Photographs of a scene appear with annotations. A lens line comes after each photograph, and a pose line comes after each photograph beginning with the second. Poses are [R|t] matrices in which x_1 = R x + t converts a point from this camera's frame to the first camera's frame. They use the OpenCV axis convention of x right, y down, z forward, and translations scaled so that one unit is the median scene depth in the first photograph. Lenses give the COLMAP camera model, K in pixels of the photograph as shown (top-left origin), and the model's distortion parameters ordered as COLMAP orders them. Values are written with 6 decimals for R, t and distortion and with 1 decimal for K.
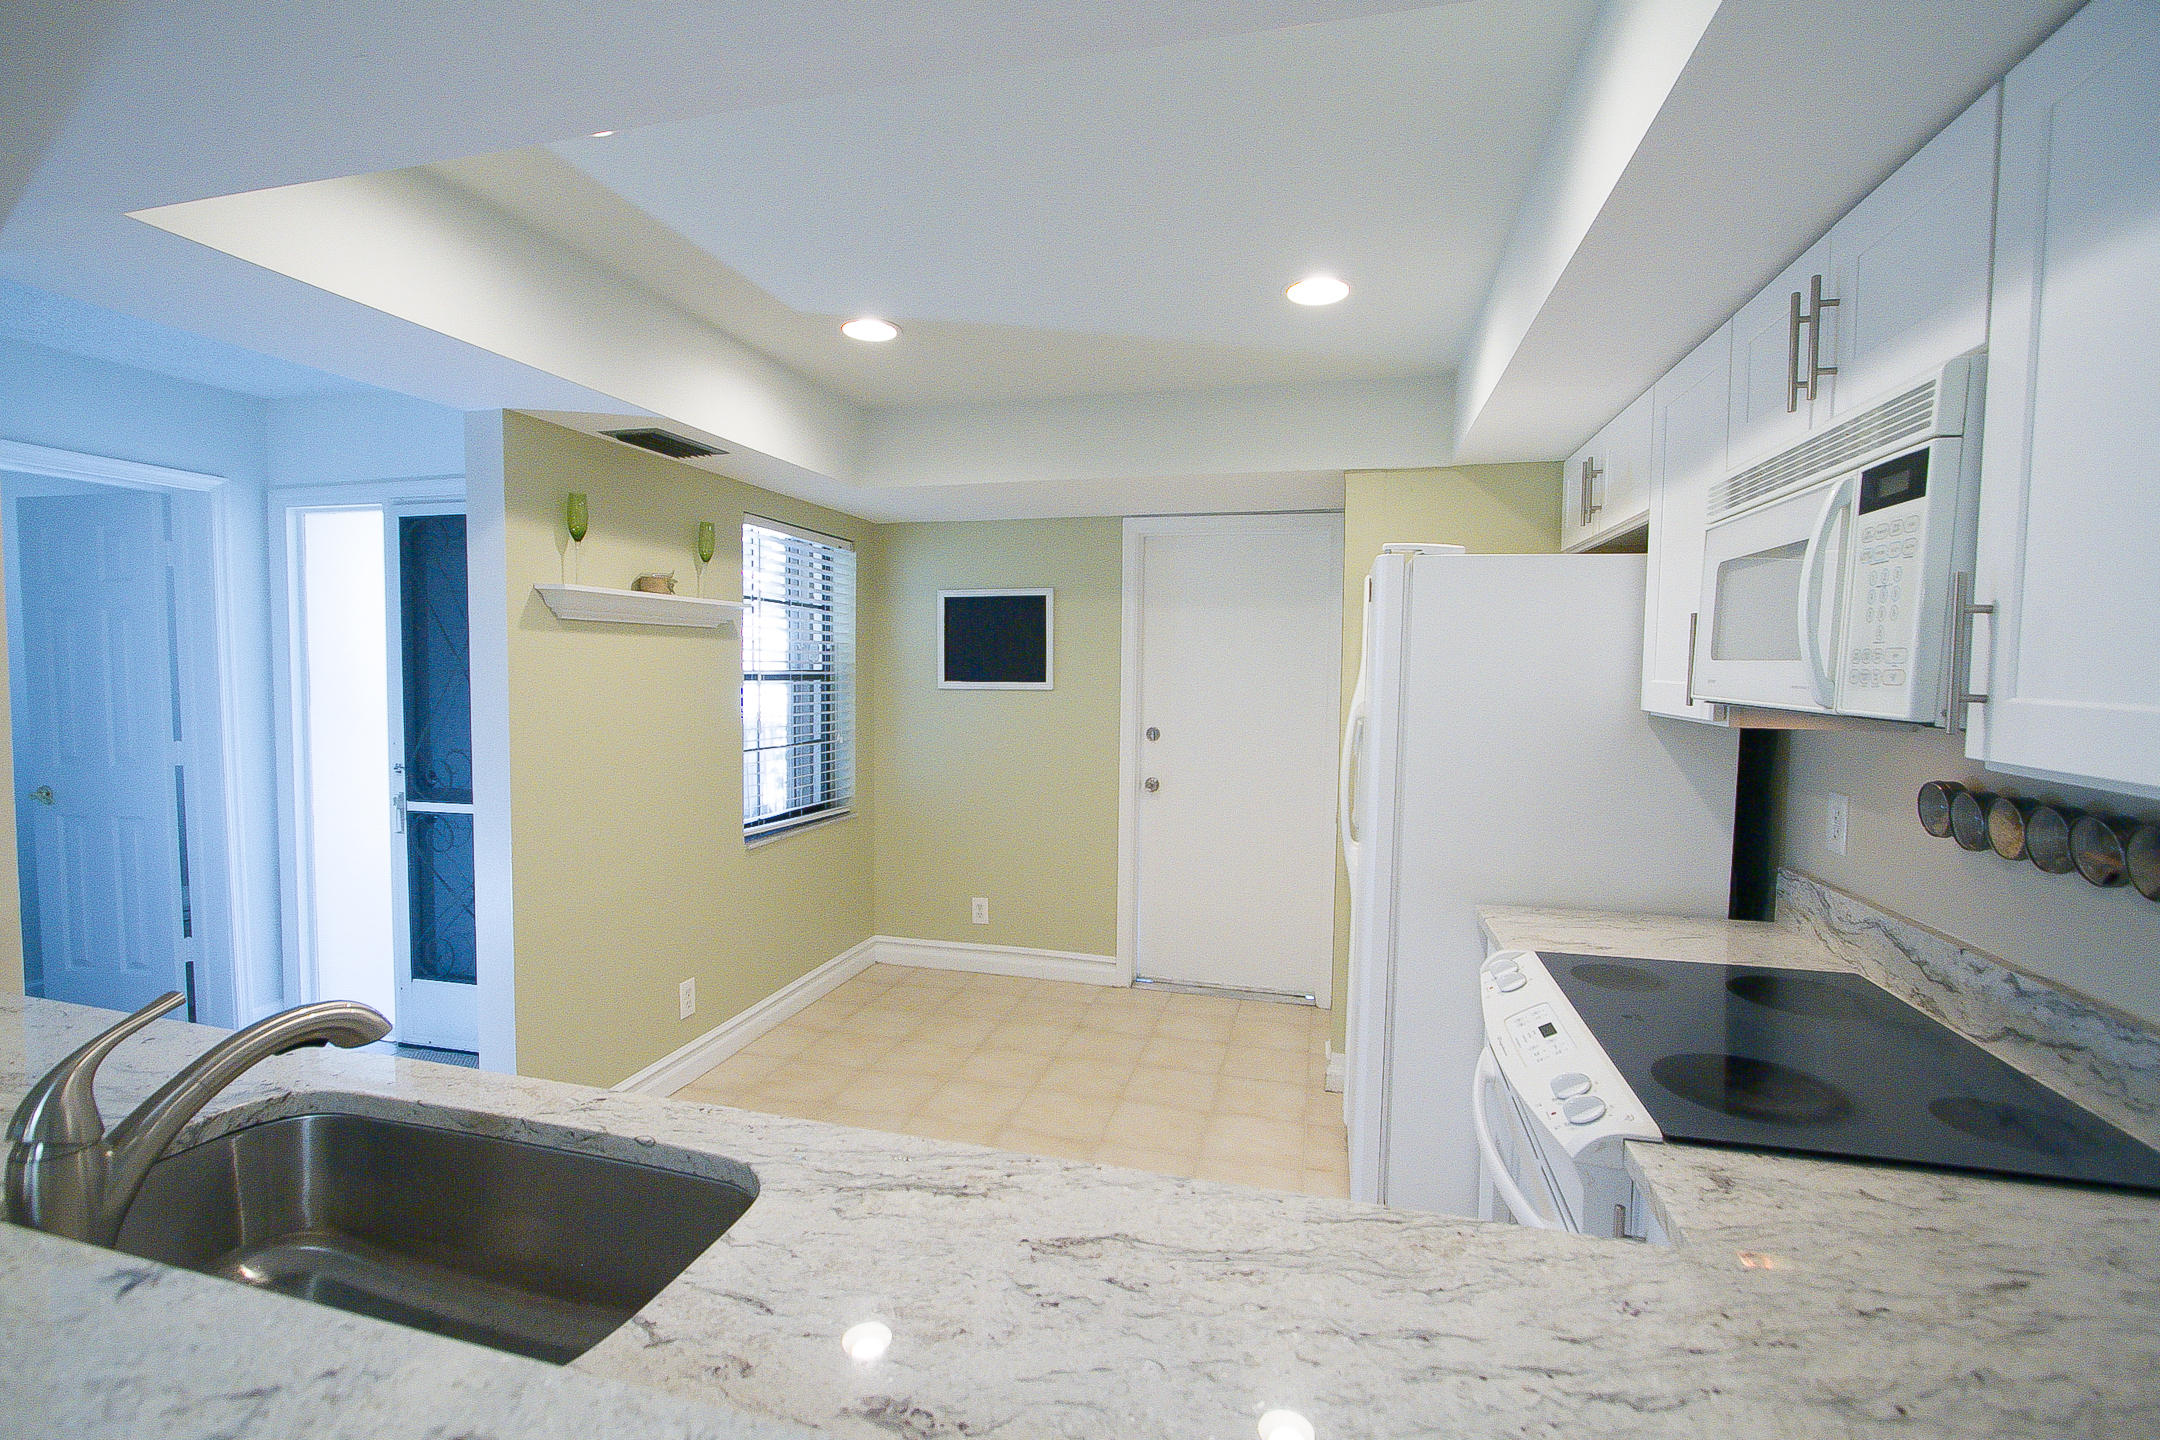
lens RADIAL K [[1000.0, 0, 1080.0], [0, 1000.0, 720.0], [0, 0, 1]] dist [-0.012327, -0.000177]
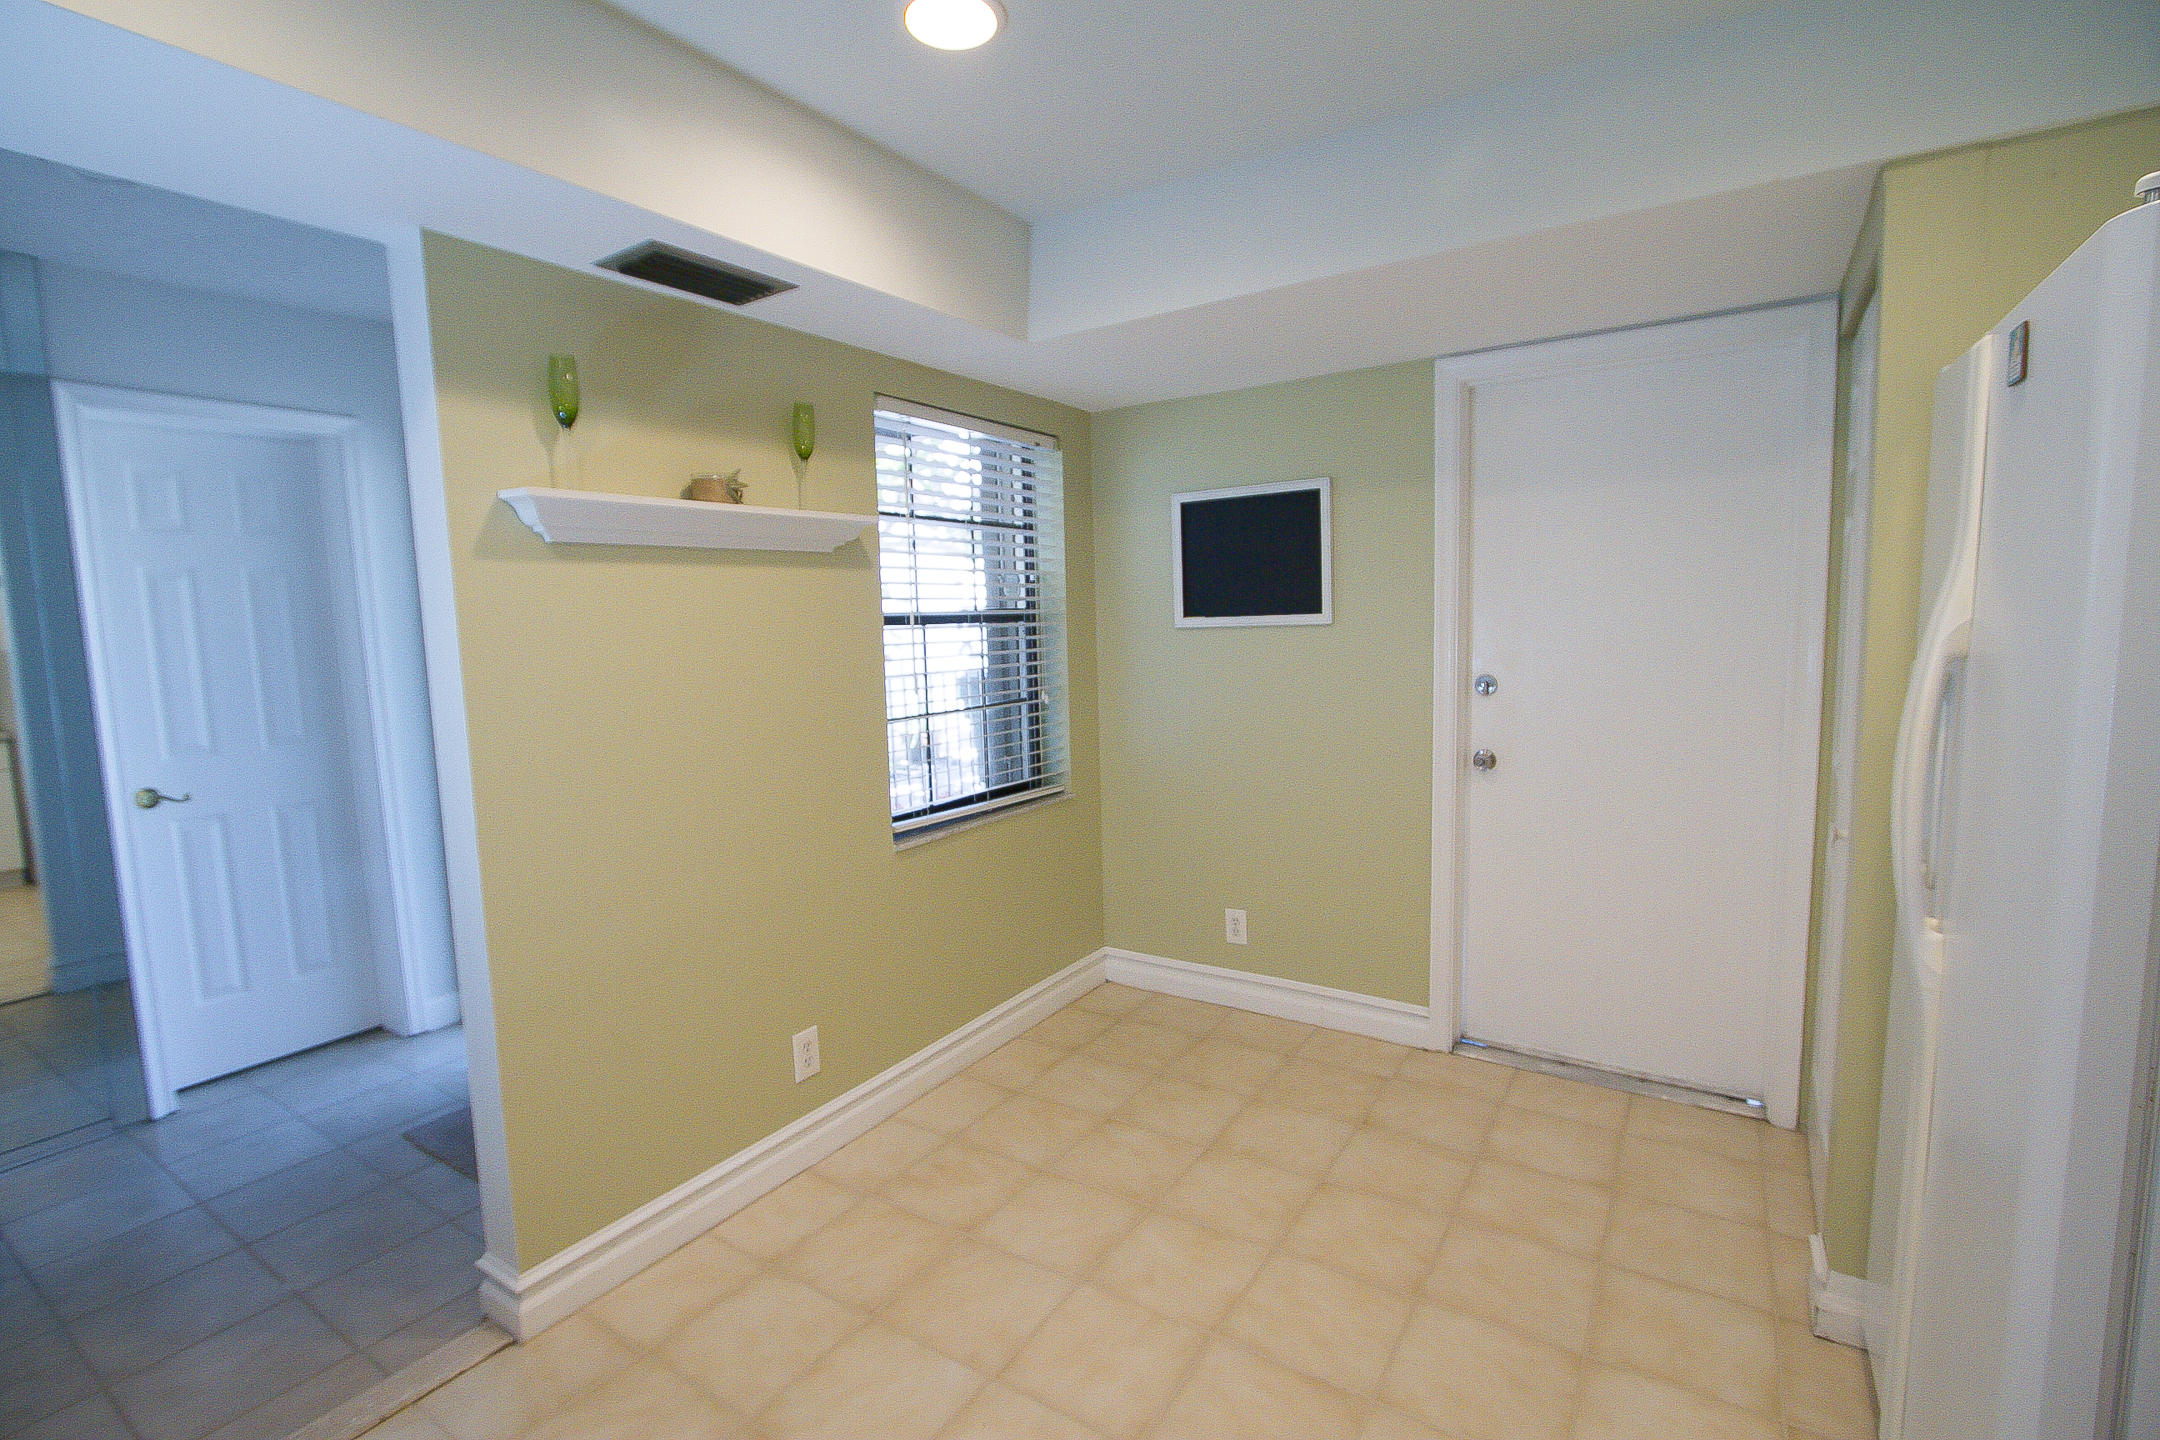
lens RADIAL K [[999.6, 0, 1088.9], [0, 999.6, 719.8], [0, 0, 1]] dist [-0.002268, -0.000093]
pose [[0.947741, -0.004321, -0.319013, 0.035631], [0.022714, 0.998285, 0.053959, -0.004701], [0.318233, -0.058385, 0.946213, 0.289614]]
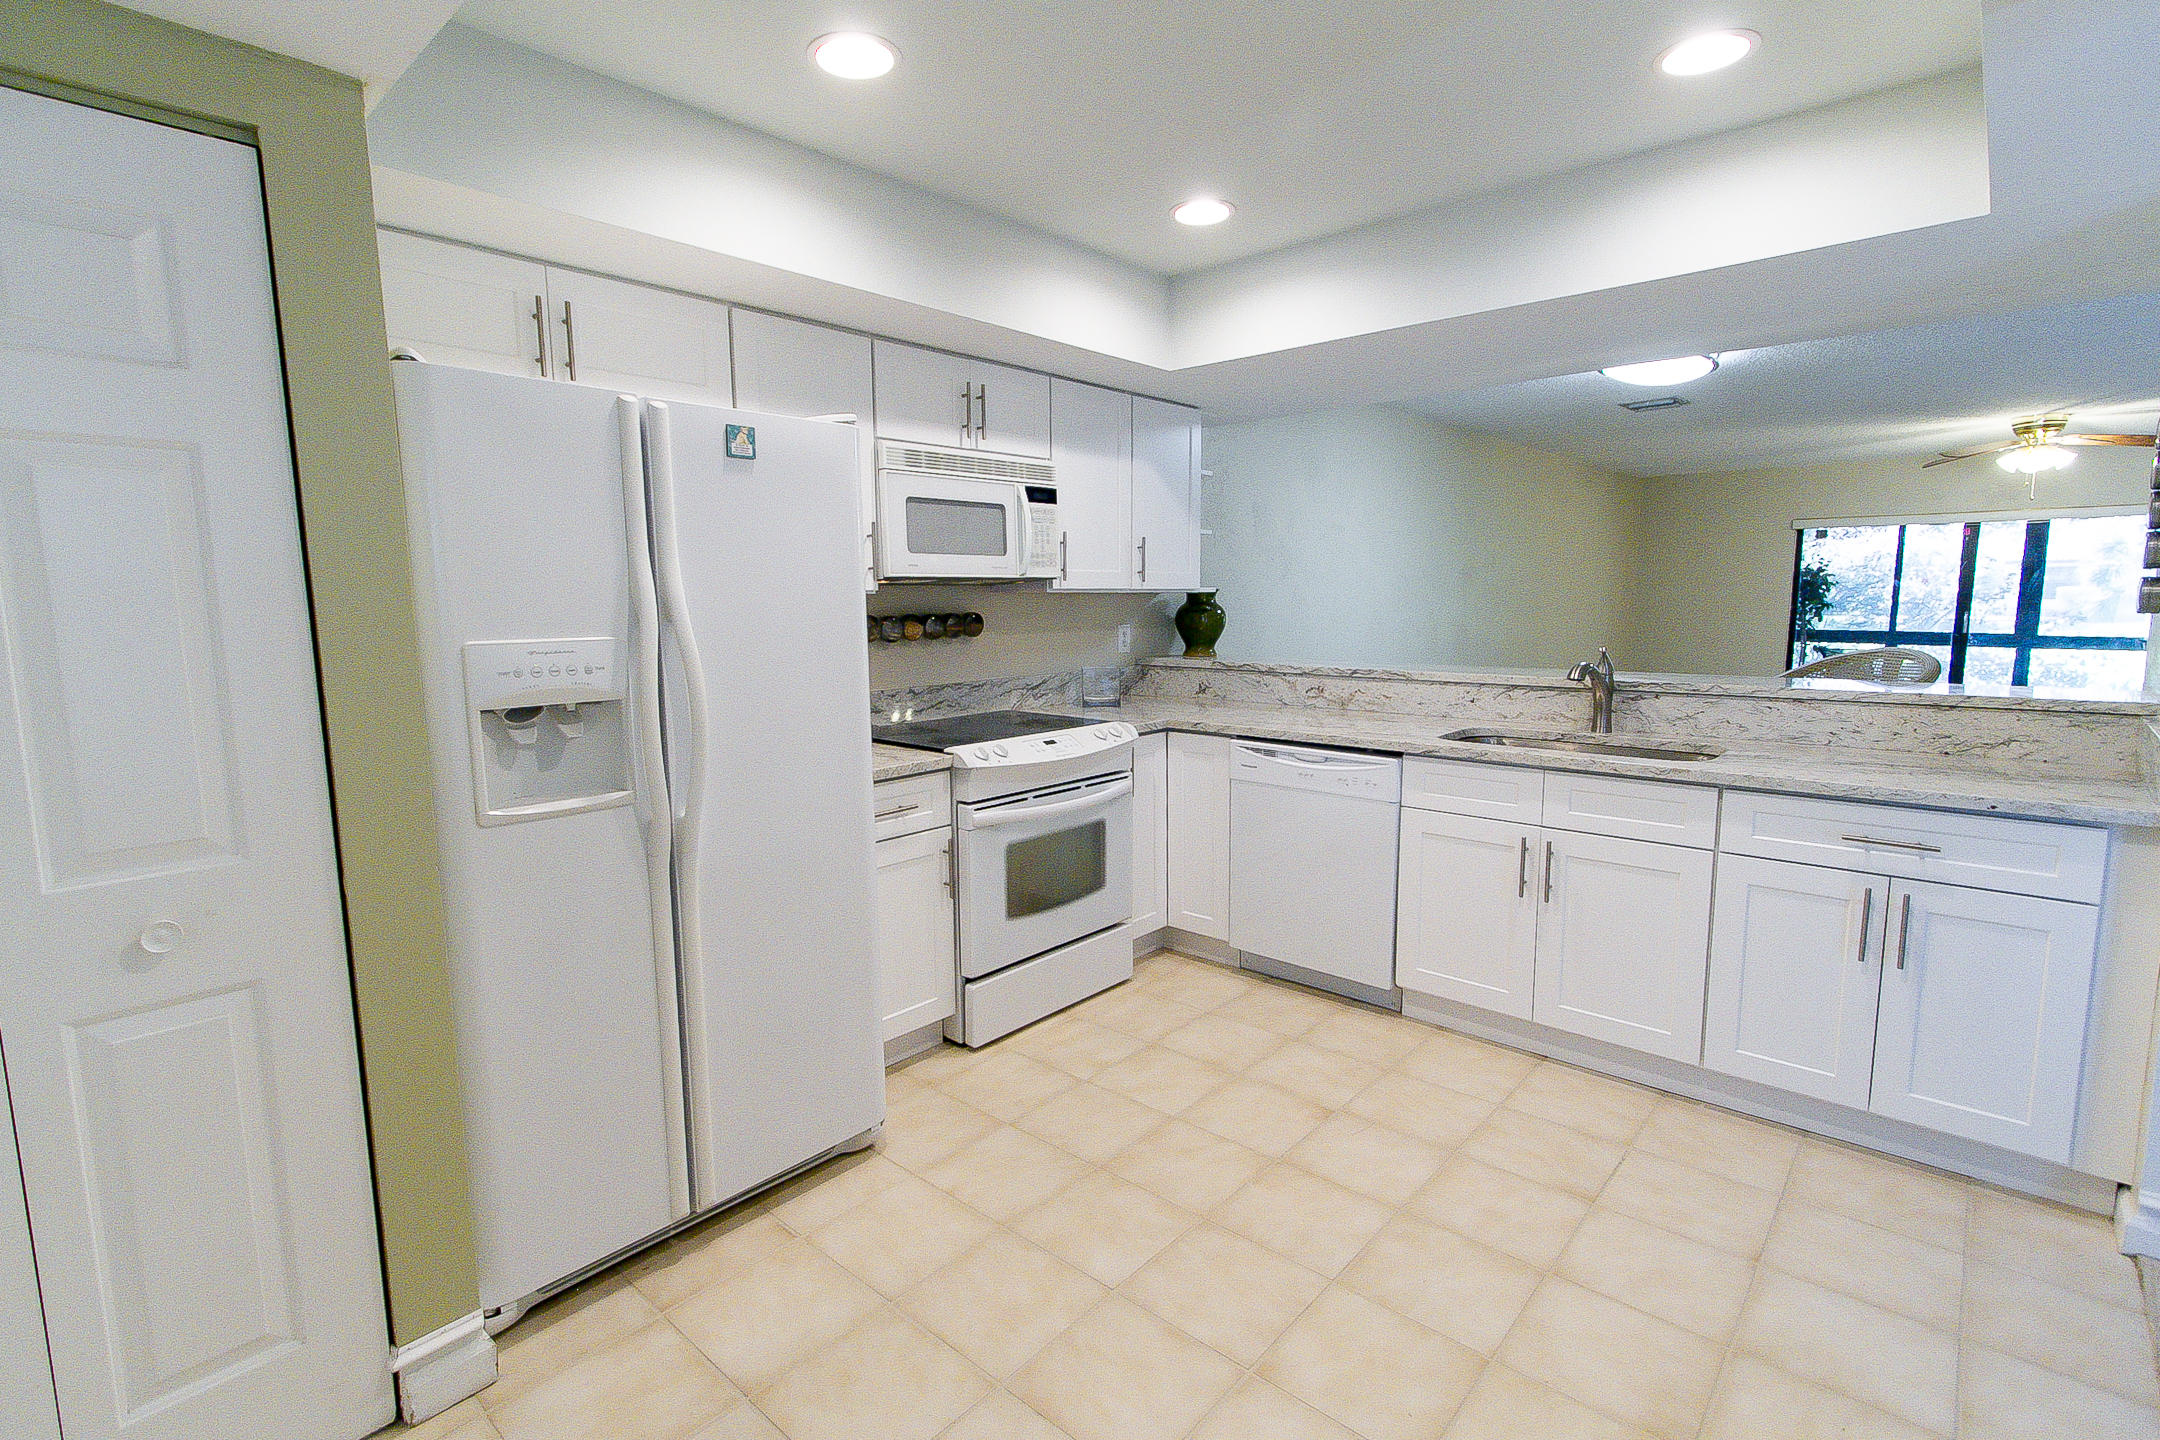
lens RADIAL K [[1000.0, 0, 1080.0], [0, 1000.0, 720.0], [0, 0, 1]] dist [-0.012327, -0.000177]
pose [[-0.884797, -0.065344, 0.461372, -0.179382], [0.023813, 0.982484, 0.184817, -0.035580], [-0.465368, 0.174513, -0.867743, 0.965178]]
